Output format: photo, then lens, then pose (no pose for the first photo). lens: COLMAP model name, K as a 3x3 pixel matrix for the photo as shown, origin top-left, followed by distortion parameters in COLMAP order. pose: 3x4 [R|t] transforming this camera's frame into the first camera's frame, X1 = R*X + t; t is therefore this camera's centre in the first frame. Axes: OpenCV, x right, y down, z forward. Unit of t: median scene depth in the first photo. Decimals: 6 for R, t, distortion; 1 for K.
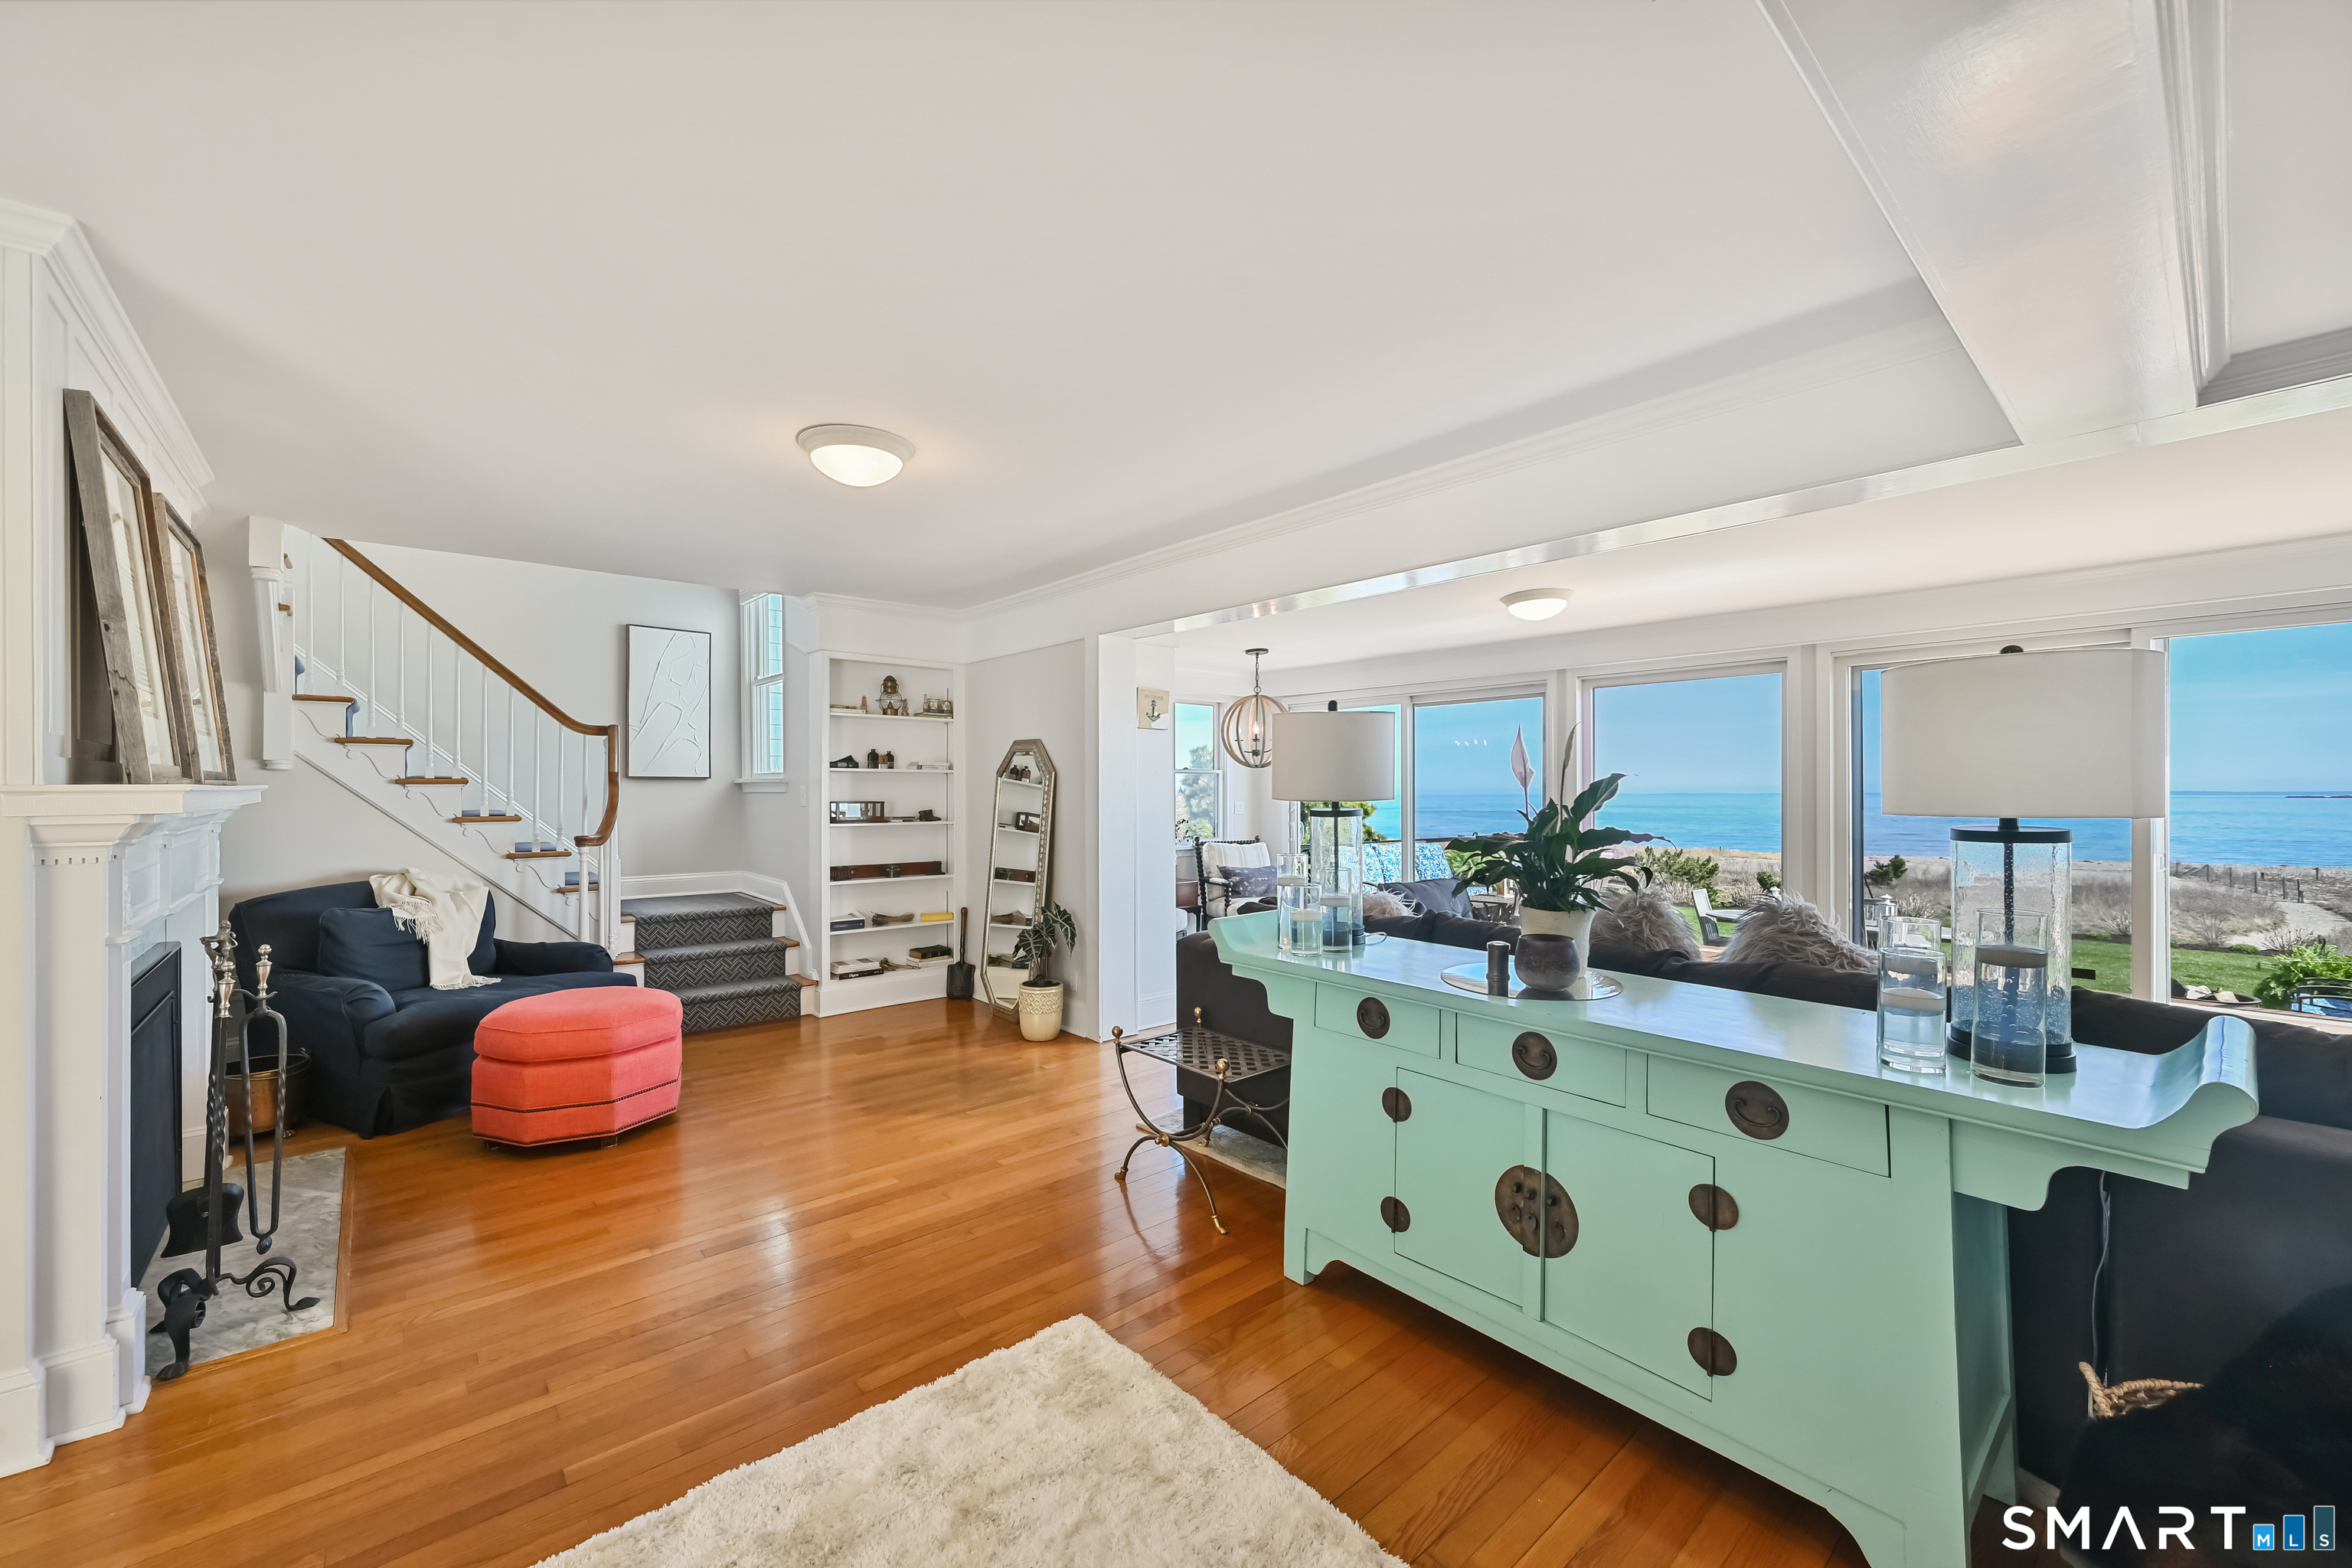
lens RADIAL K [[915.2, 0, 1165.4], [0, 915.2, 790.7], [0, 0, 1]] dist [0.000099, 0.000002]
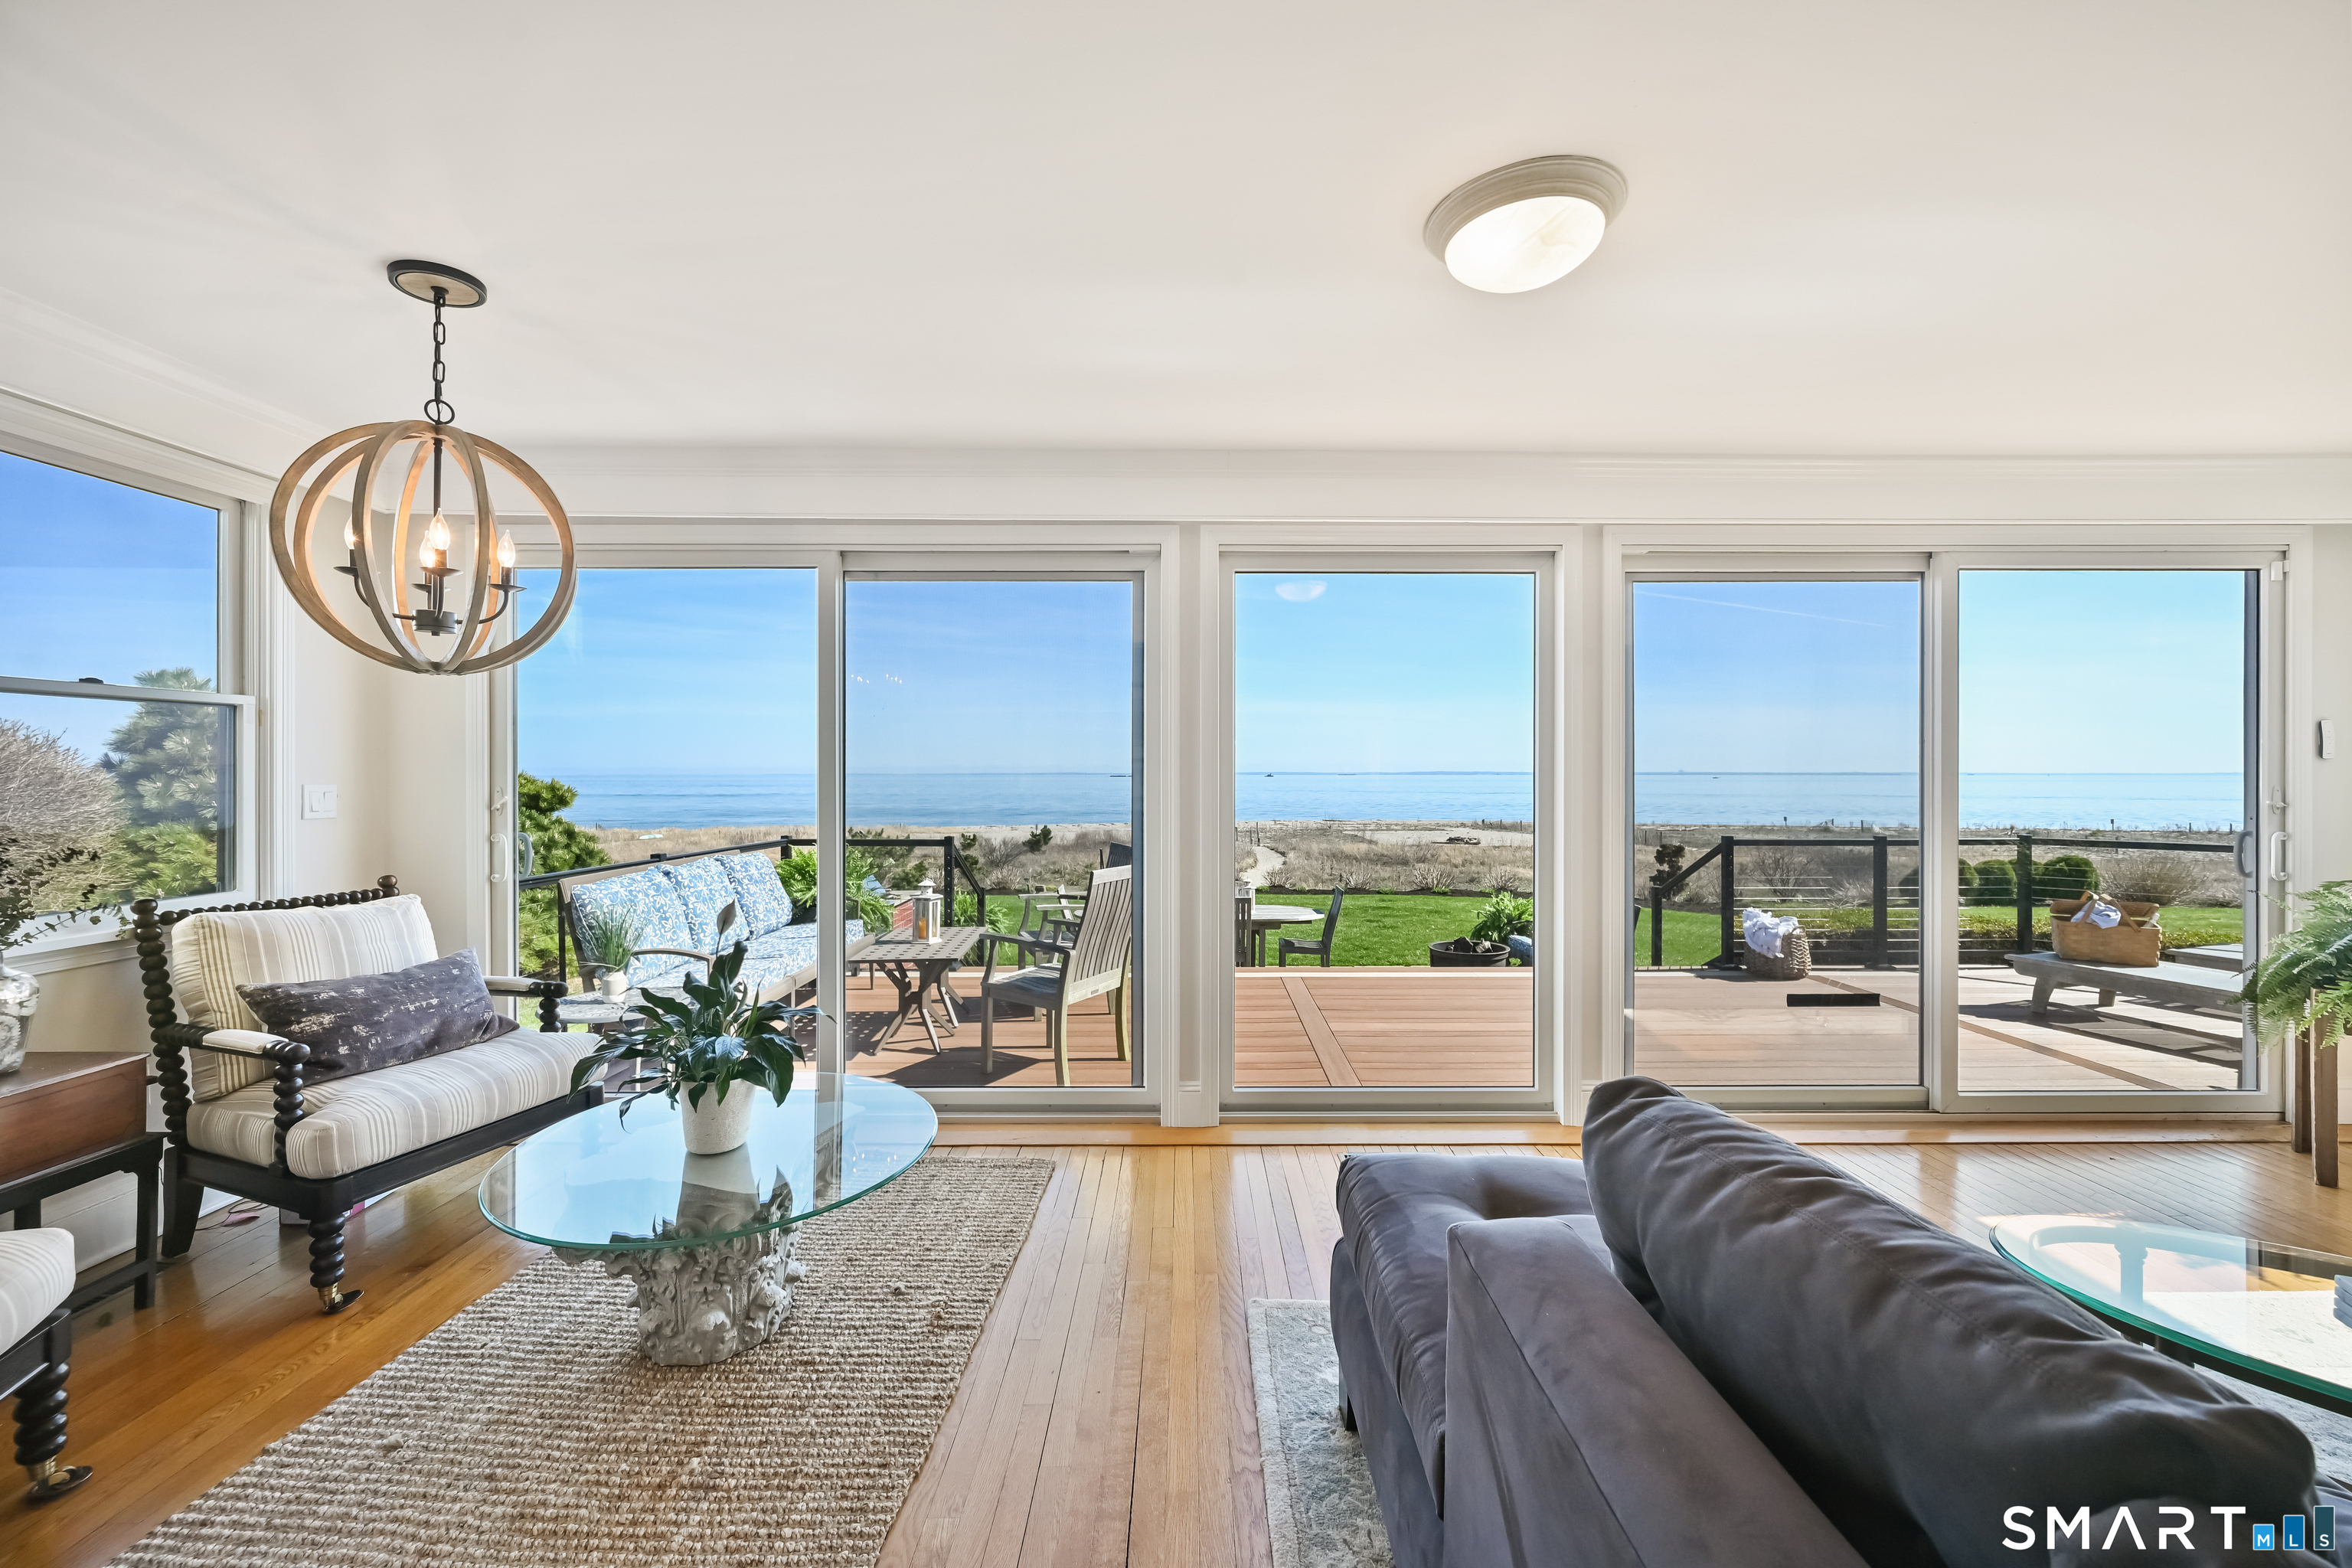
lens RADIAL K [[936.5, 0, 1179.4], [0, 936.5, 771.6], [0, 0, 1]] dist [0.000275, 0.000019]
pose [[0.653631, 0.000561, 0.756813, 0.023748], [-0.001561, 0.999999, 0.000608, 0.005848], [-0.756812, -0.001579, 0.653631, 0.532399]]
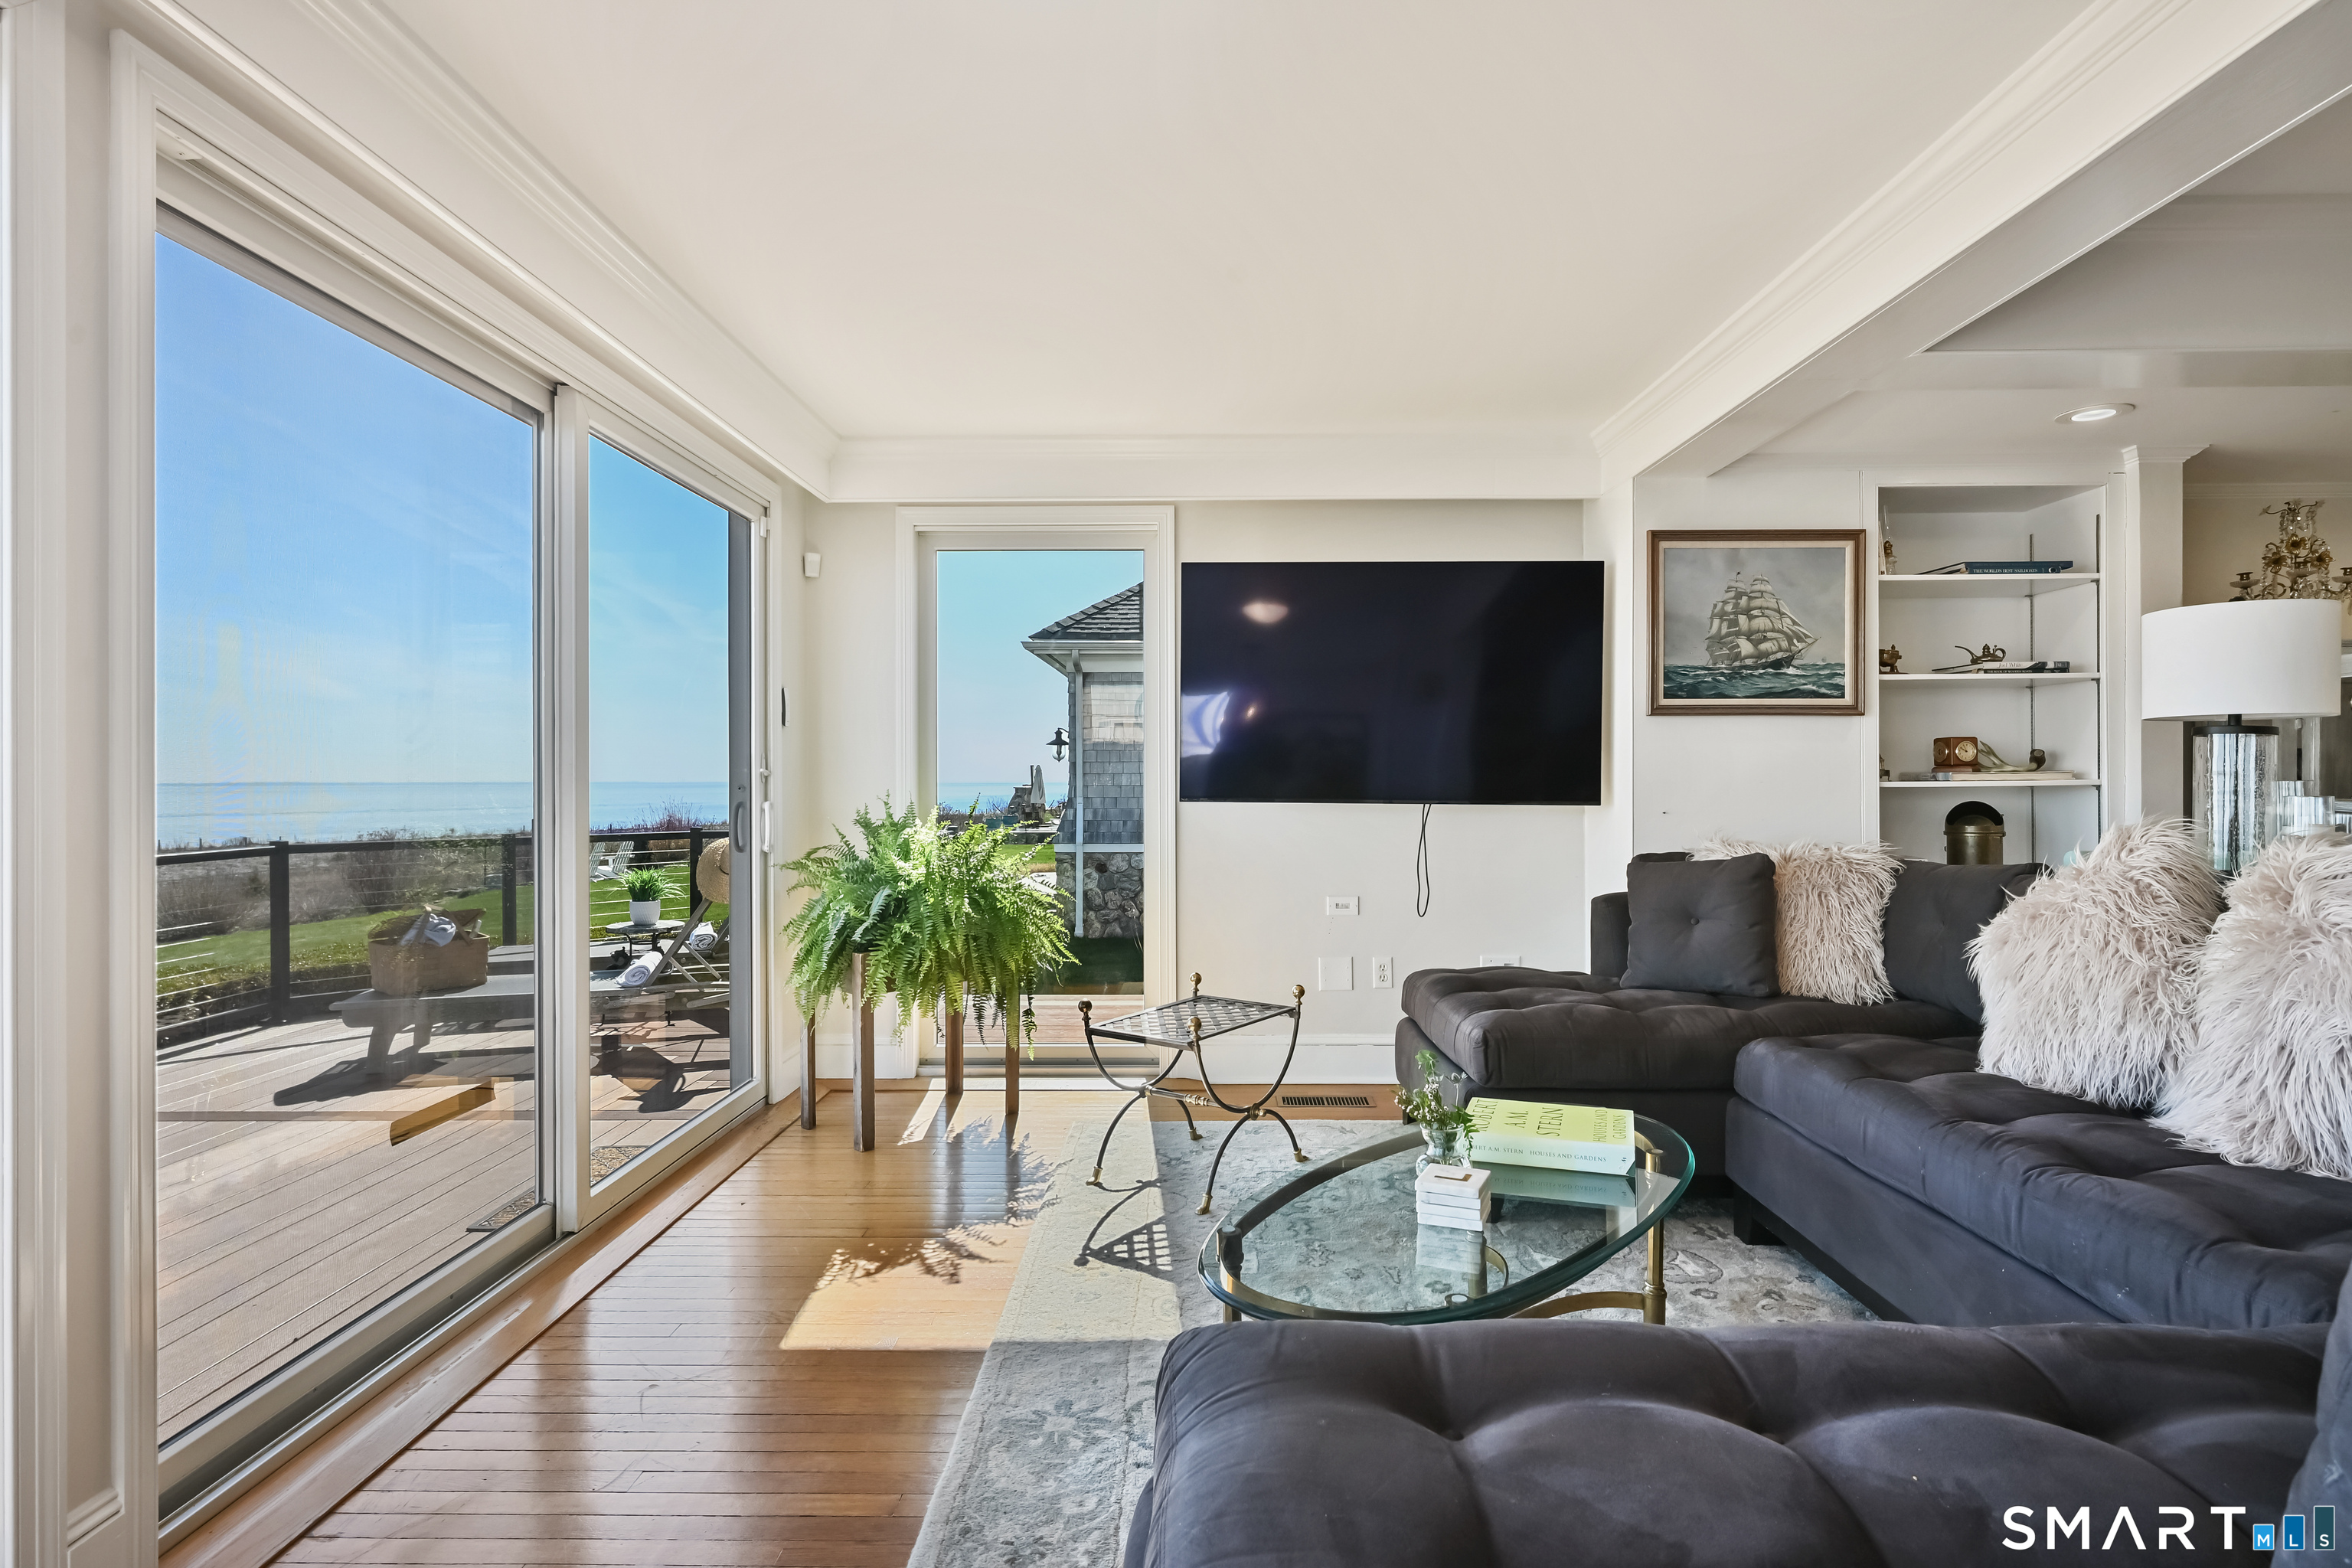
lens RADIAL K [[1221.0, 0, 1176.0], [0, 1221.0, 784.0], [0, 0, 1]] dist [-0.004462, -0.000931]
pose [[-0.733059, -0.002140, 0.680161, 0.190120], [-0.000812, 0.999997, 0.002270, 0.023752], [-0.680164, 0.001112, -0.733059, 0.698346]]
